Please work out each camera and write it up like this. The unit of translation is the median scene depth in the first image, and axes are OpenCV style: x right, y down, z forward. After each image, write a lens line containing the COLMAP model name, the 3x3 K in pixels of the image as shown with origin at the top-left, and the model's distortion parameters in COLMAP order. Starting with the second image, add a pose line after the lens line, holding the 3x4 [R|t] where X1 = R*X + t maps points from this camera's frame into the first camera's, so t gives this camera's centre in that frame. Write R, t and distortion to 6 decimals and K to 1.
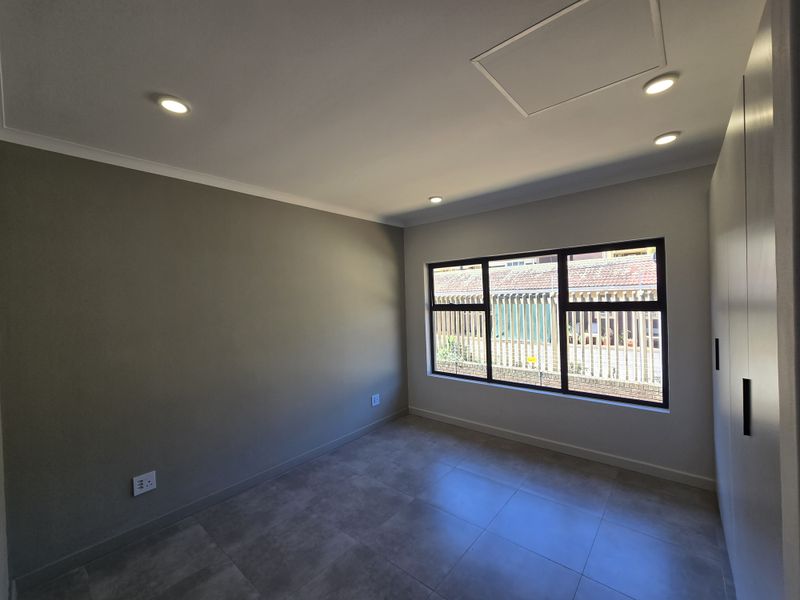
lens RADIAL K [[331.7, 0, 400.0], [0, 331.7, 300.0], [0, 0, 1]] dist [-0.002352, -0.000252]
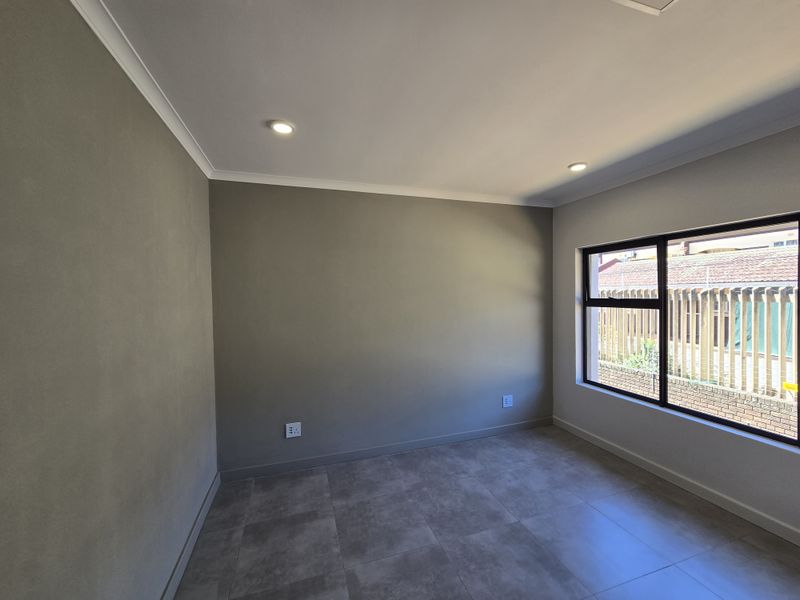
lens RADIAL K [[329.0, 0, 402.5], [0, 329.0, 301.8], [0, 0, 1]] dist [-0.001669, 0.000517]
pose [[0.853428, 0.033095, -0.520160, 0.166150], [-0.017153, 0.999225, 0.035432, 0.000423], [0.520929, -0.021317, 0.853334, 0.094372]]
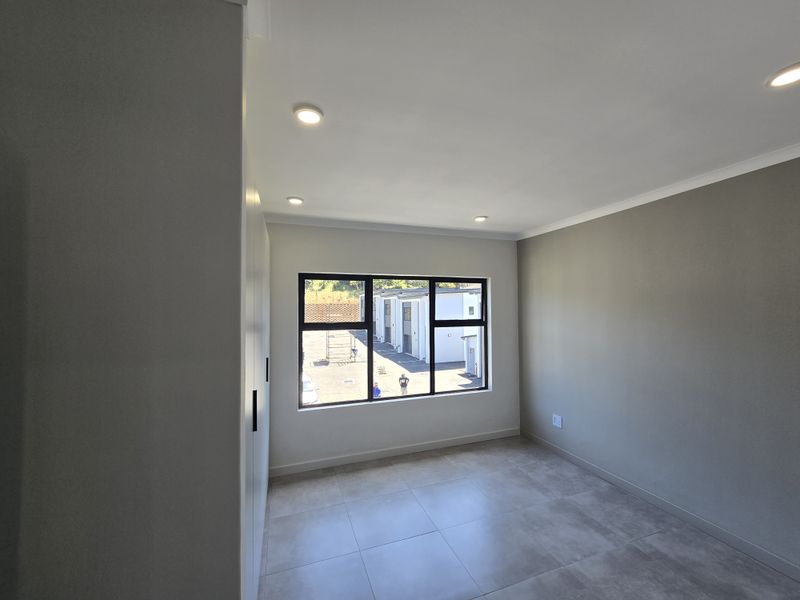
lens RADIAL K [[329.0, 0, 402.5], [0, 329.0, 301.8], [0, 0, 1]] dist [-0.001669, 0.000517]
pose [[0.496255, 0.055221, 0.866419, -0.612409], [0.001638, 0.997914, -0.064540, 0.017546], [-0.868175, 0.033448, 0.495129, 0.476129]]
